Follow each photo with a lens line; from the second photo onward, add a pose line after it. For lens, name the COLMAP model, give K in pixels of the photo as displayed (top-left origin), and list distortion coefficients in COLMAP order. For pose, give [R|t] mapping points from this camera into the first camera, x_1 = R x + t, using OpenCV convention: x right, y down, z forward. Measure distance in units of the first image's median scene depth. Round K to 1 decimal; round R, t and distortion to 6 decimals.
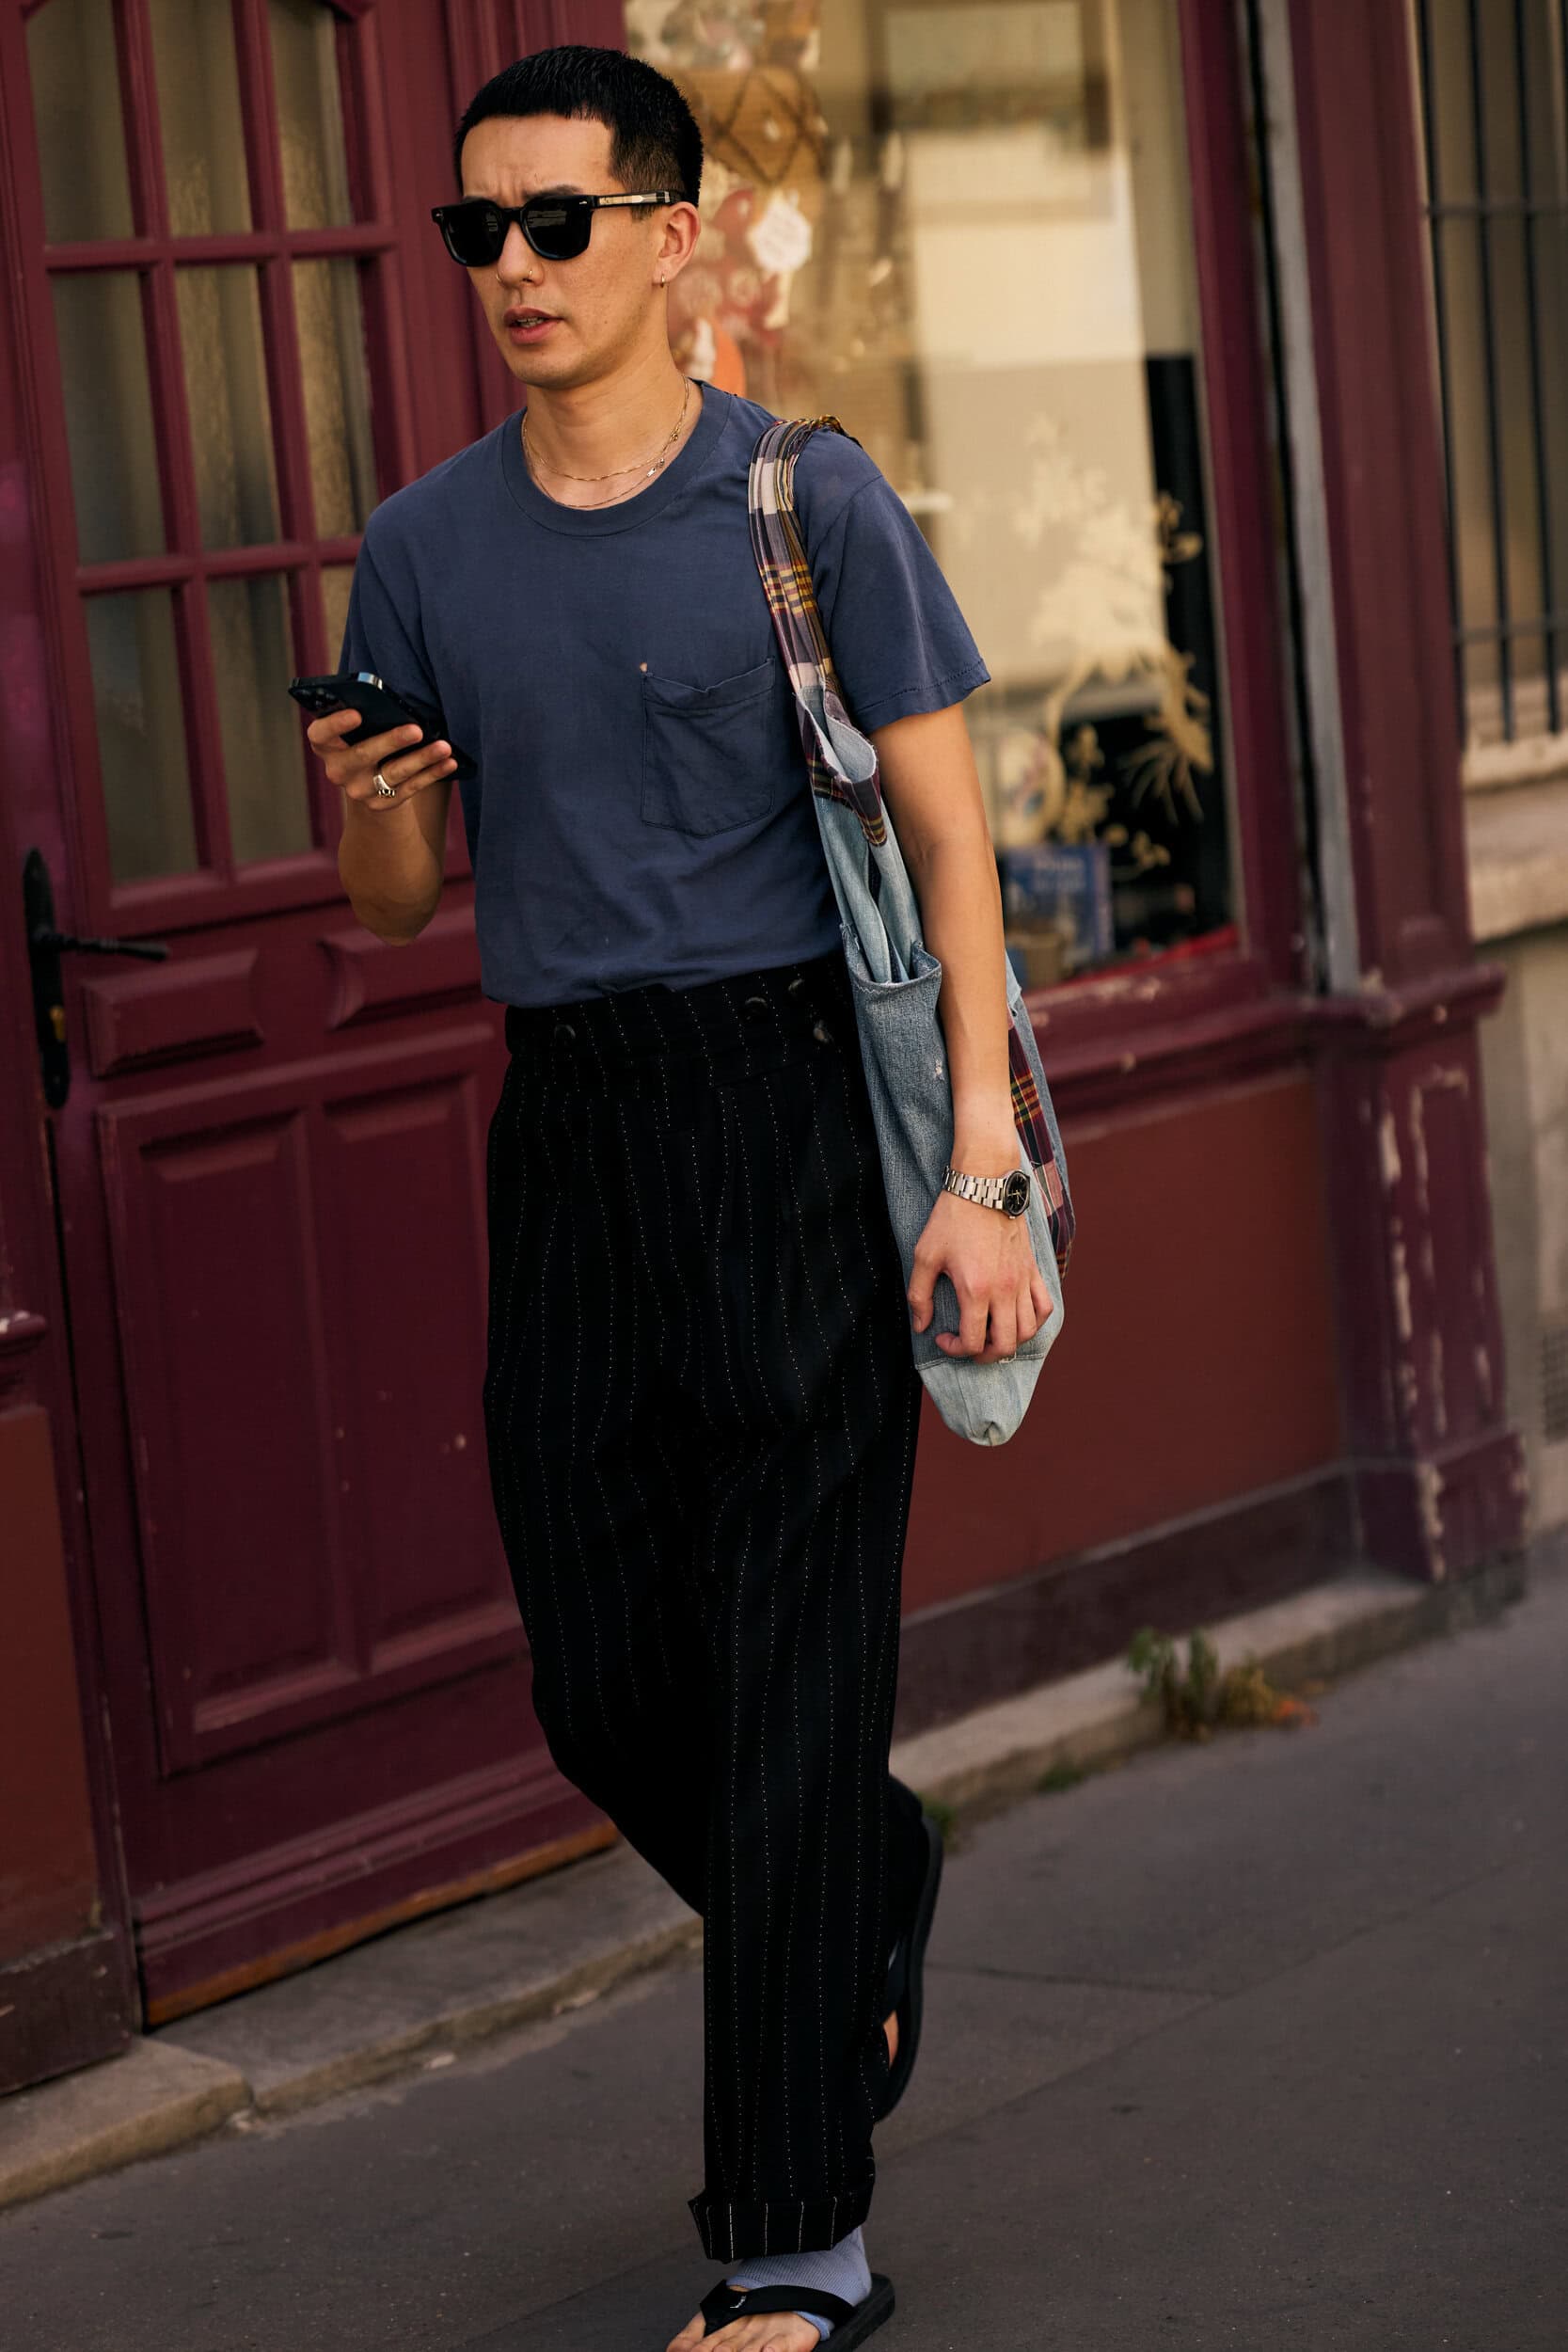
lens RADIAL K [[5513.4, 0, 784.0], [0, 5513.4, 1176.0], [0, 0, 1]] dist [0.023485, -0.465049]
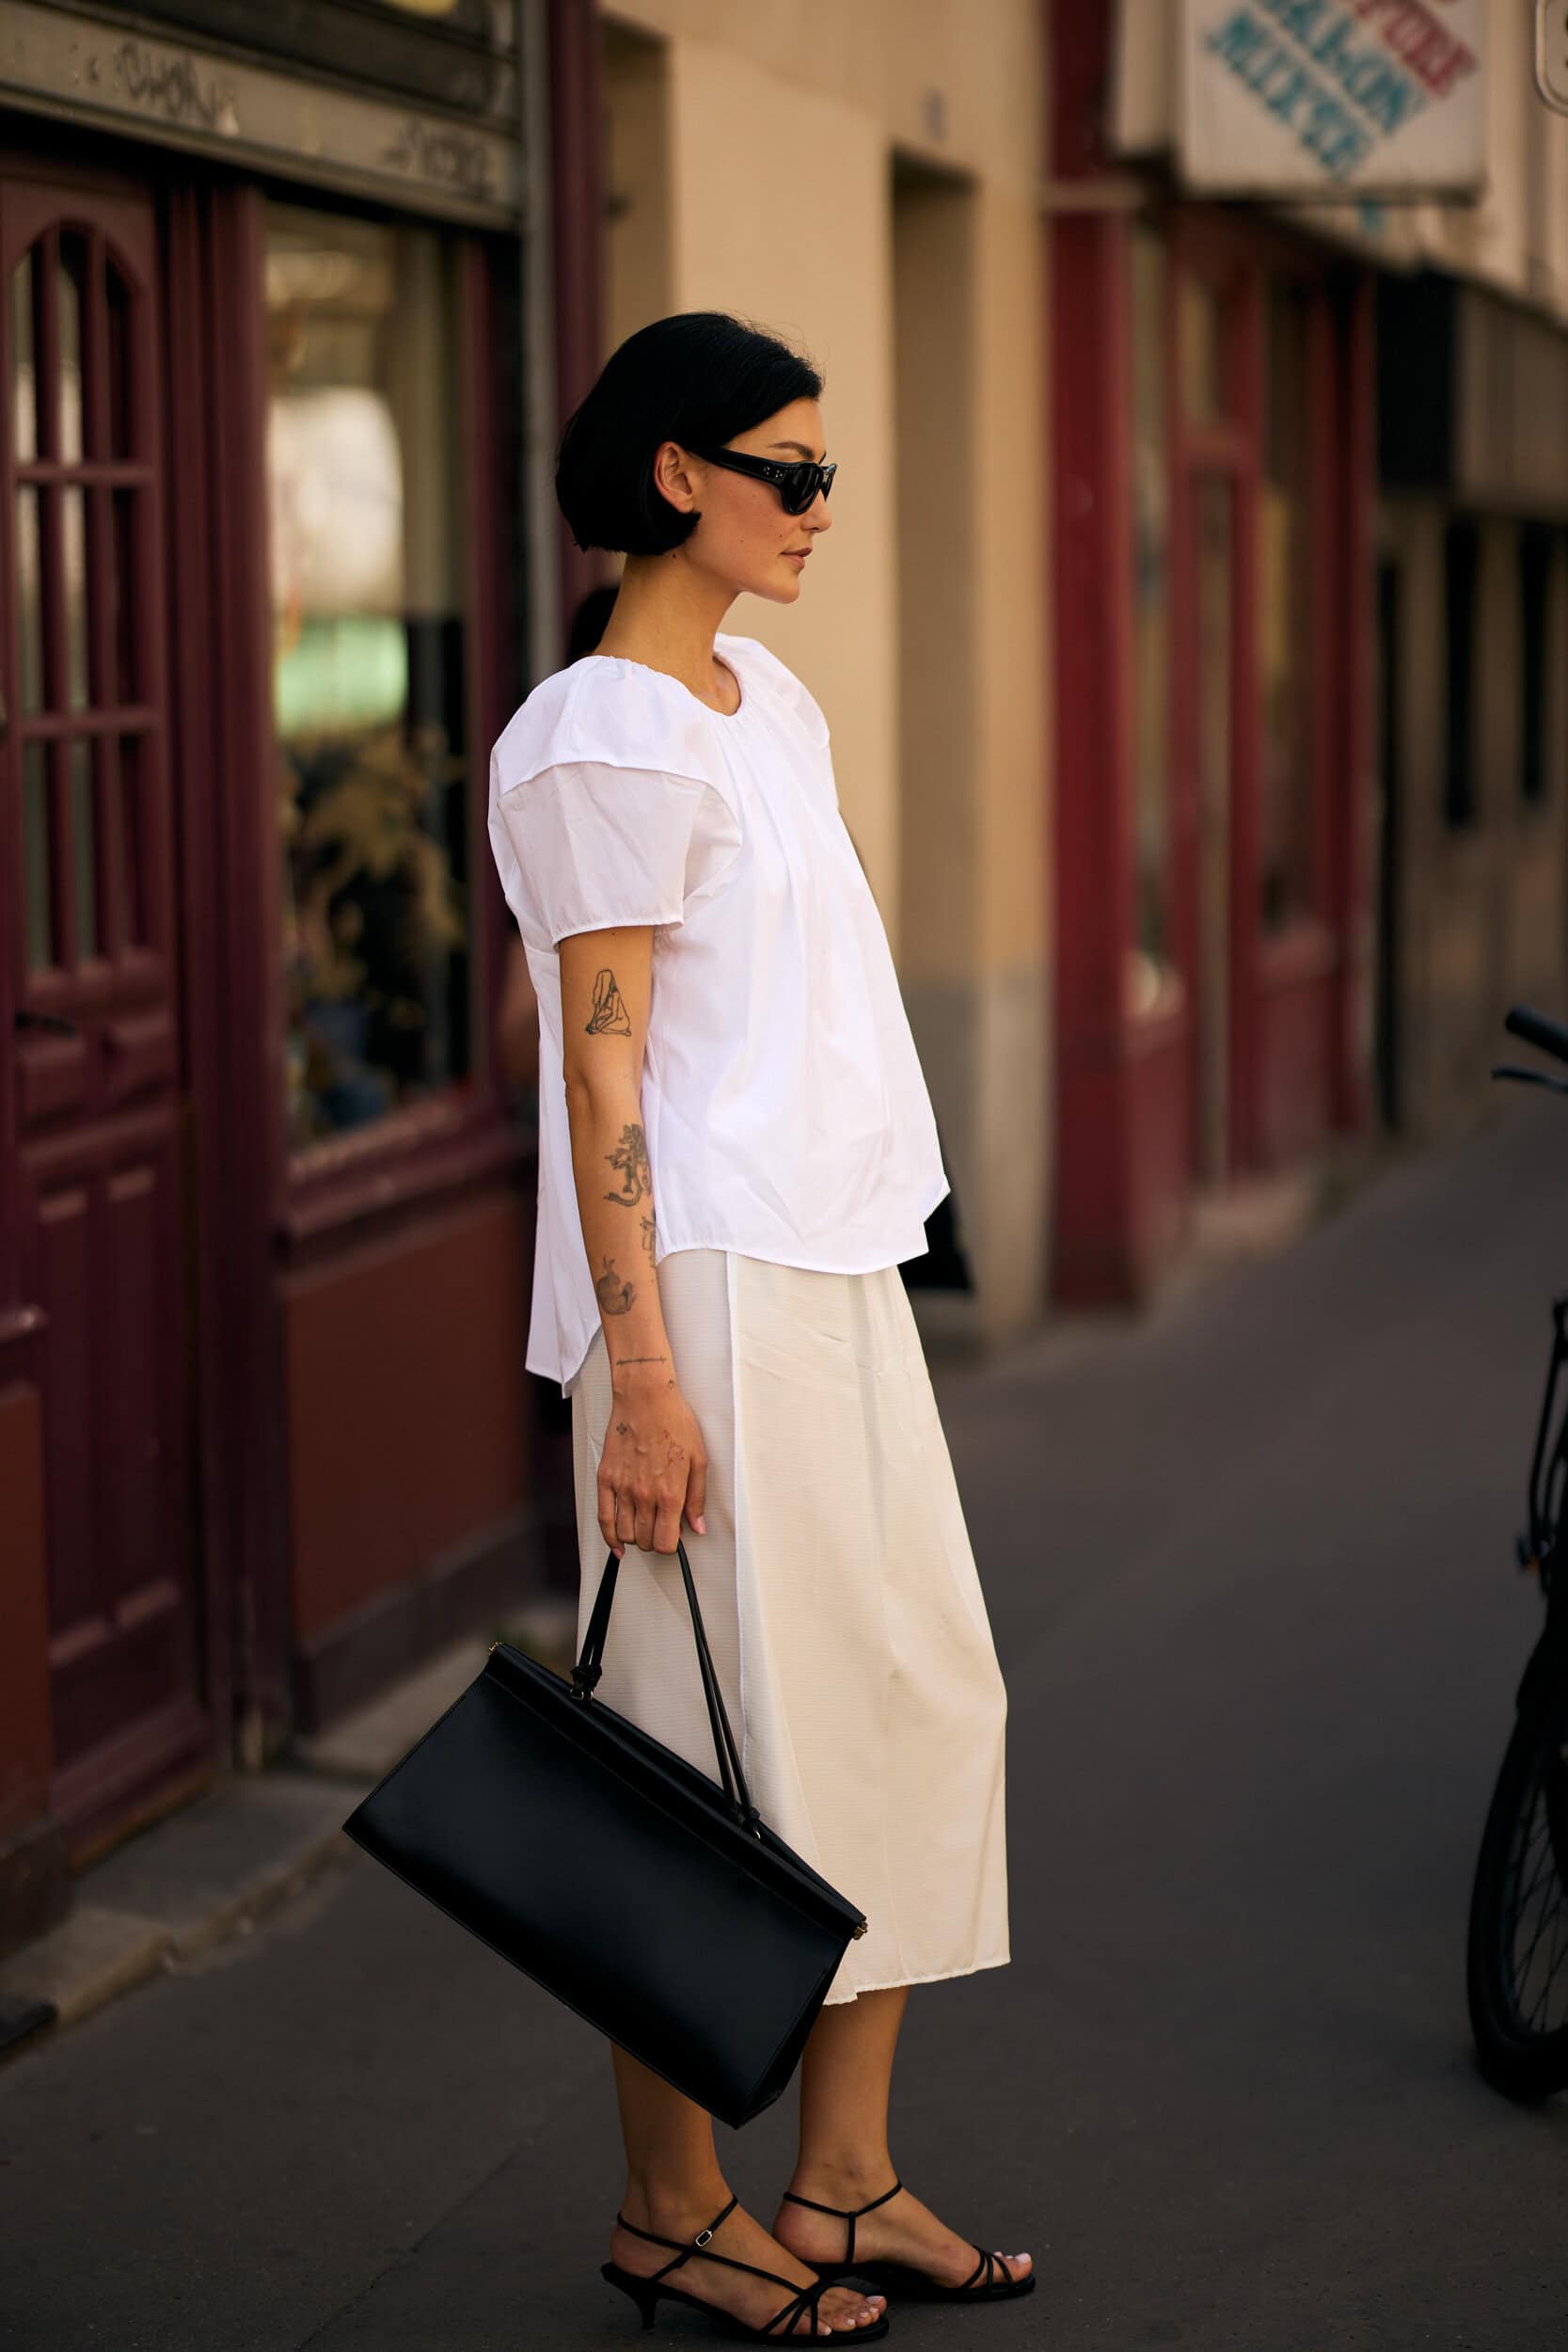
lens RADIAL K [[5513.4, 0, 784.0], [0, 5513.4, 1176.0], [0, 0, 1]] dist [0.023485, -0.465049]
pose [[0.894842, 0.039817, 0.444604, -0.486441], [-0.017175, 0.998347, -0.054839, 0.053021], [-0.446053, 0.041436, 0.894047, -0.172661]]
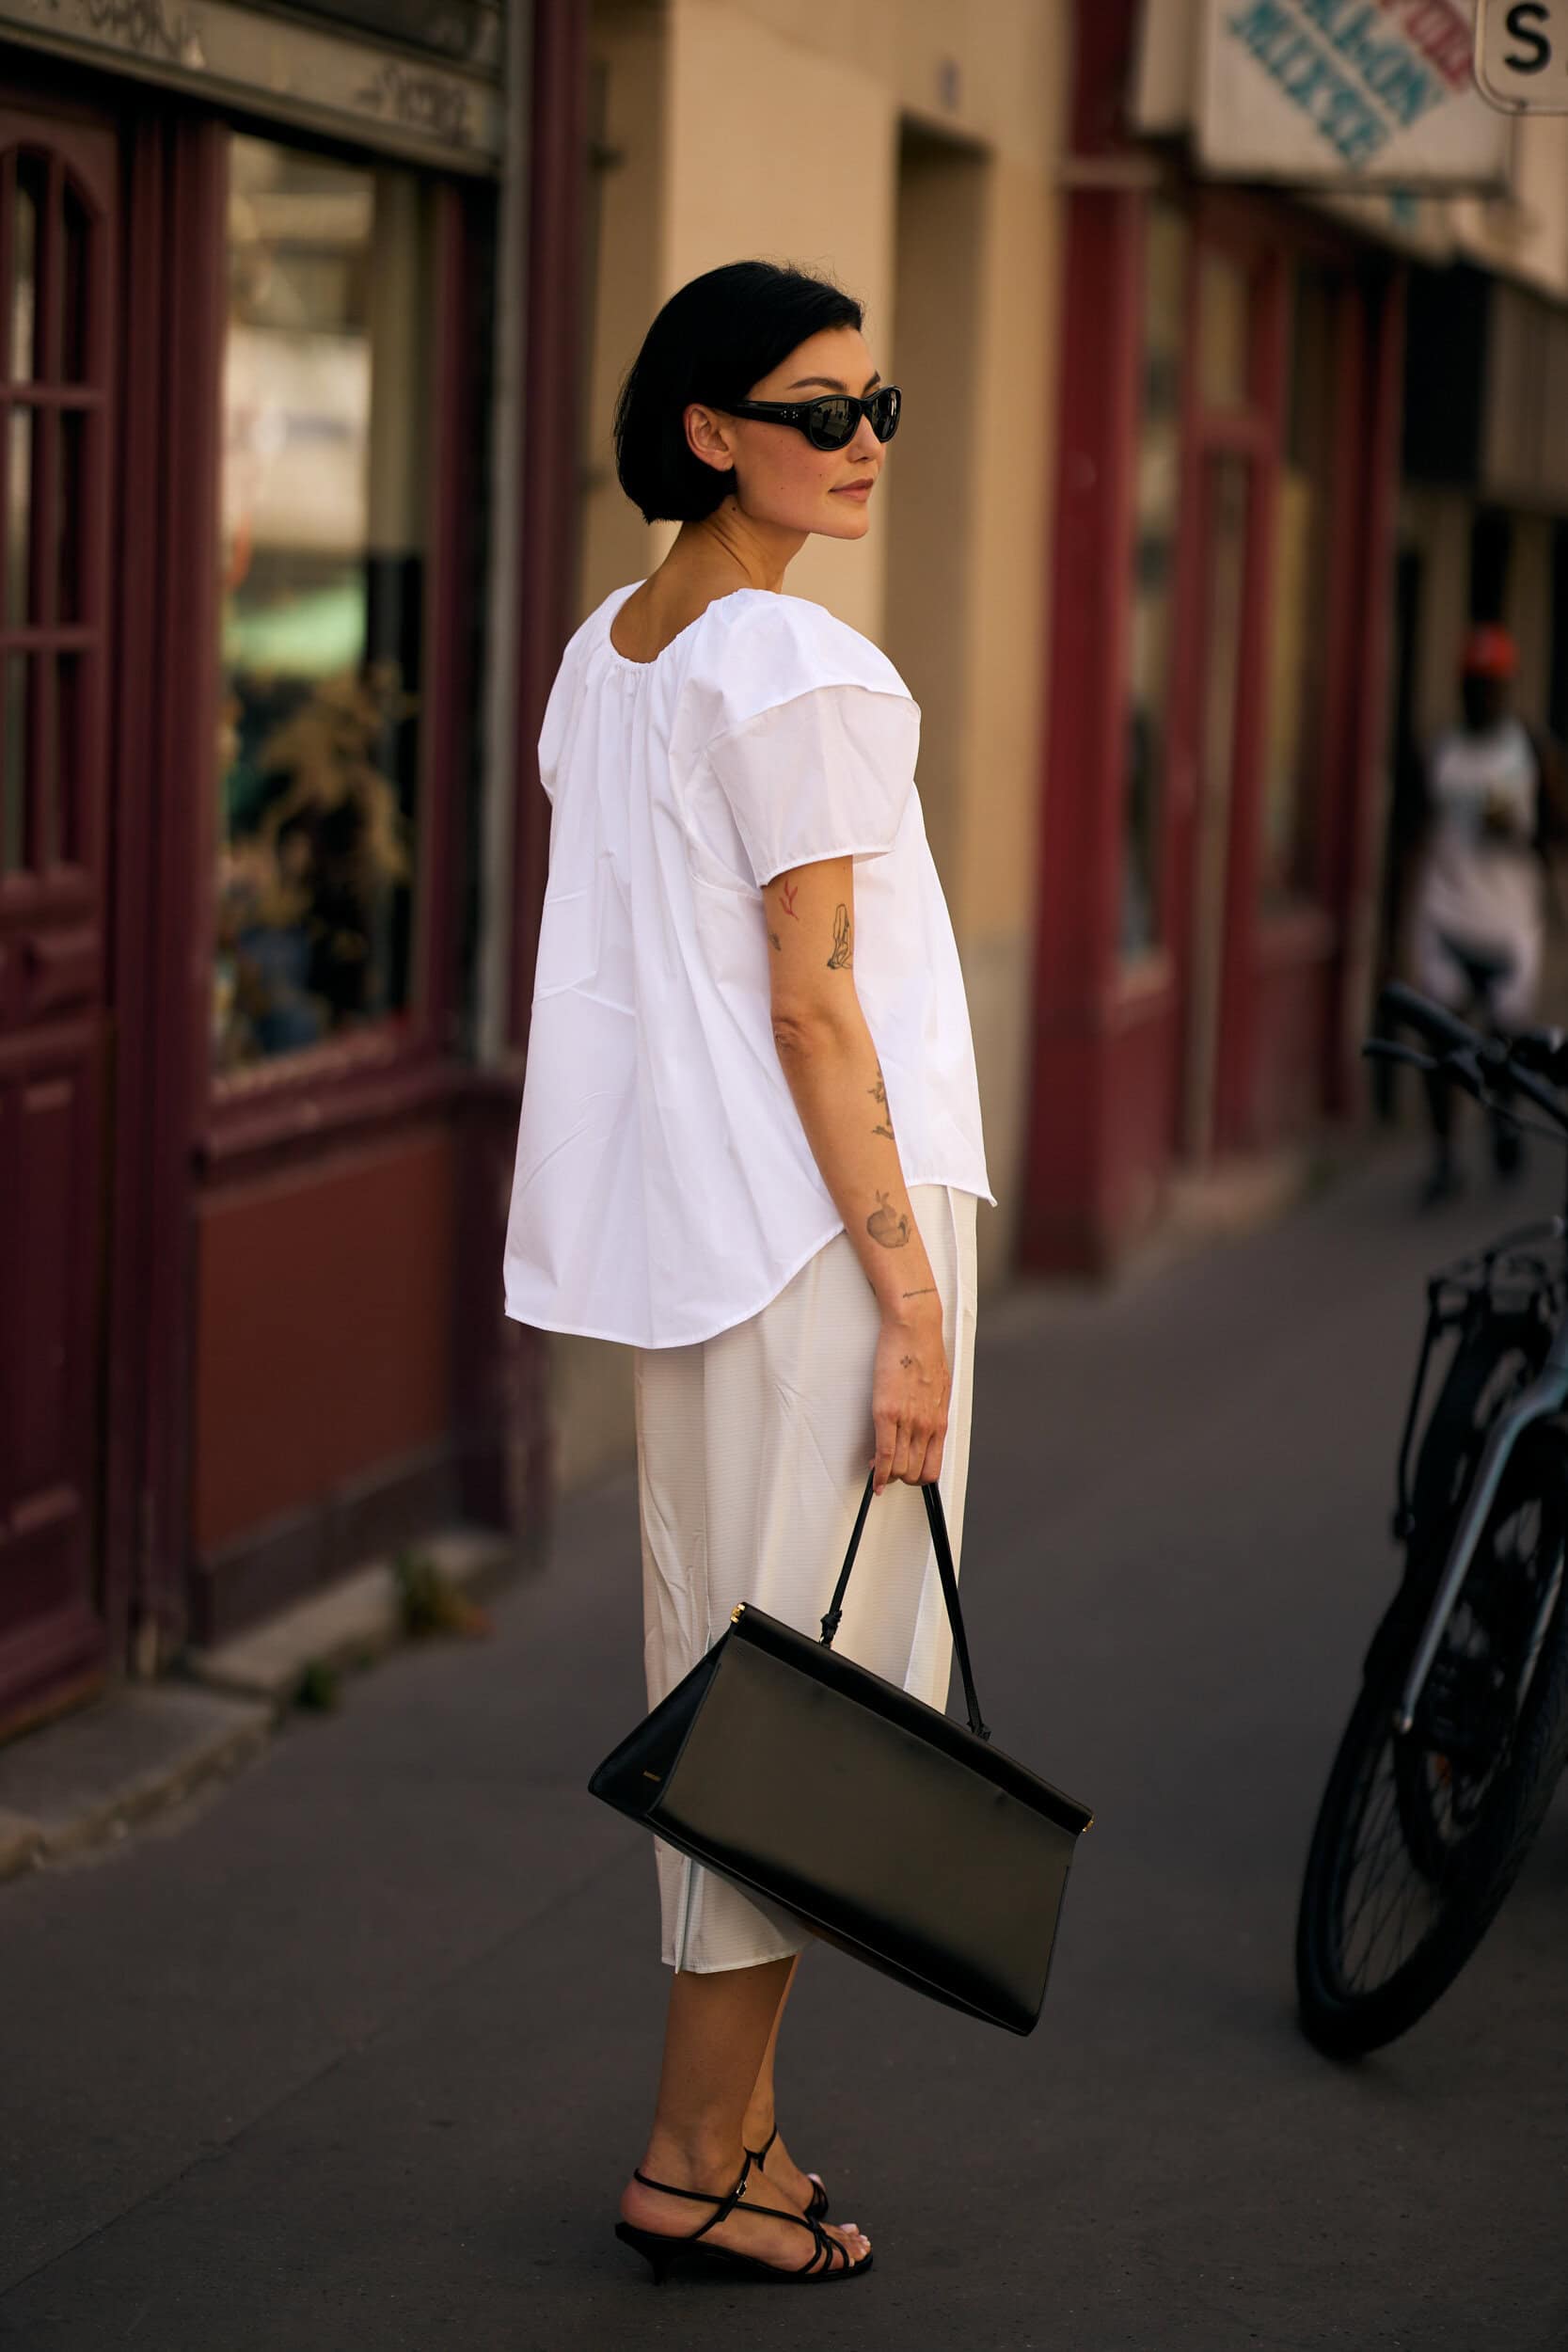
lens RADIAL K [[5513.4, 0, 784.0], [0, 5513.4, 1176.0], [0, 0, 1]] dist [0.023485, -0.465049]
pose [[0.895181, 0.082029, 0.438090, -0.466633], [-0.067849, 0.996542, -0.047955, 0.056654], [-0.440509, 0.013204, 0.897651, -0.202910]]
